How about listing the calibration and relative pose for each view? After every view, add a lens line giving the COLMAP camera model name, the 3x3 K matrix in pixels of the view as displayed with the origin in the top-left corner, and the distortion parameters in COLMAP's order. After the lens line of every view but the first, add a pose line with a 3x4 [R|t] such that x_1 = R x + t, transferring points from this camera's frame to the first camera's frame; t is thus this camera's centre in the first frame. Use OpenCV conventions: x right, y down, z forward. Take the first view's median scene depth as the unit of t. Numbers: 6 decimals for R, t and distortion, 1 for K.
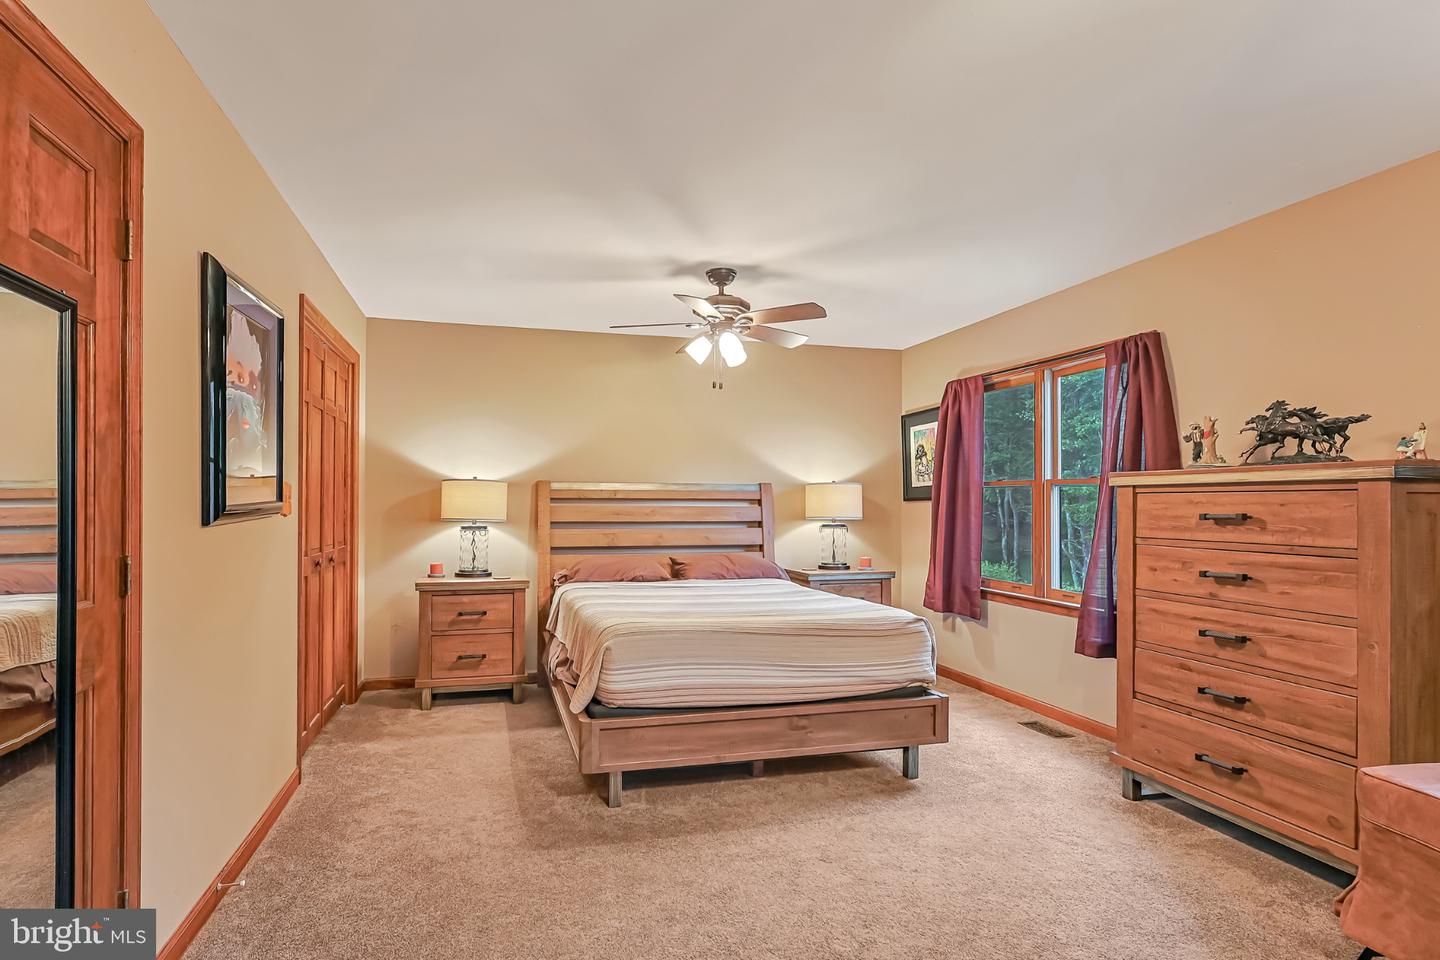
lens RADIAL K [[714.8, 0, 722.5], [0, 714.8, 490.9], [0, 0, 1]] dist [-0.002174, 0.002682]
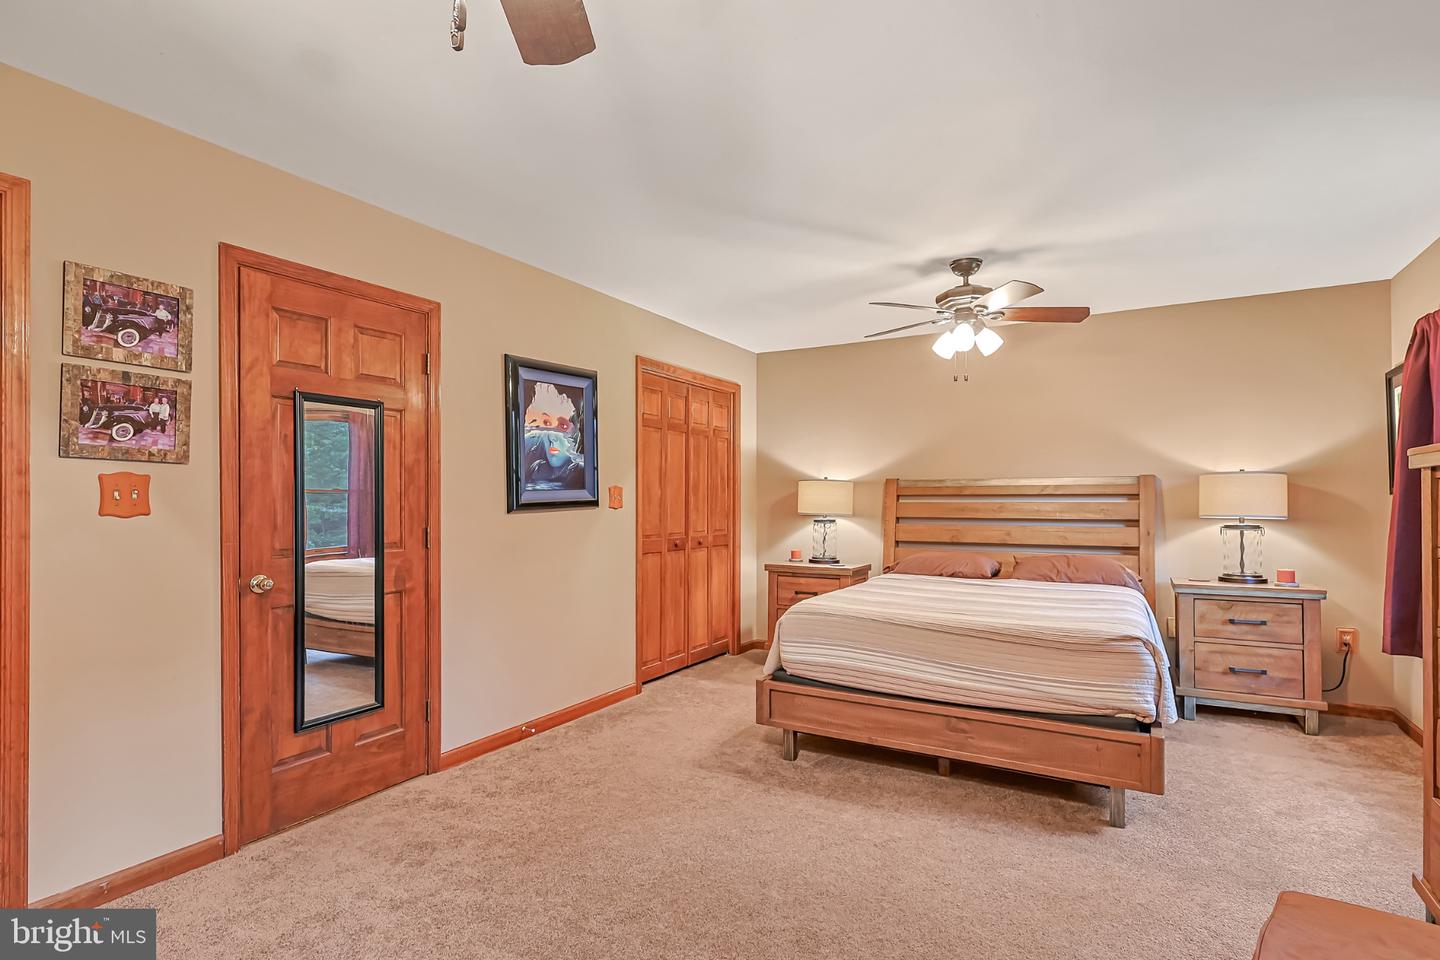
lens RADIAL K [[714.8, 0, 726.9], [0, 714.8, 486.0], [0, 0, 1]] dist [-0.002174, 0.002682]
pose [[0.718184, -0.018263, -0.695614, 0.437881], [0.015884, 0.999825, -0.009850, 0.004377], [0.695672, -0.003975, 0.718348, 0.070254]]
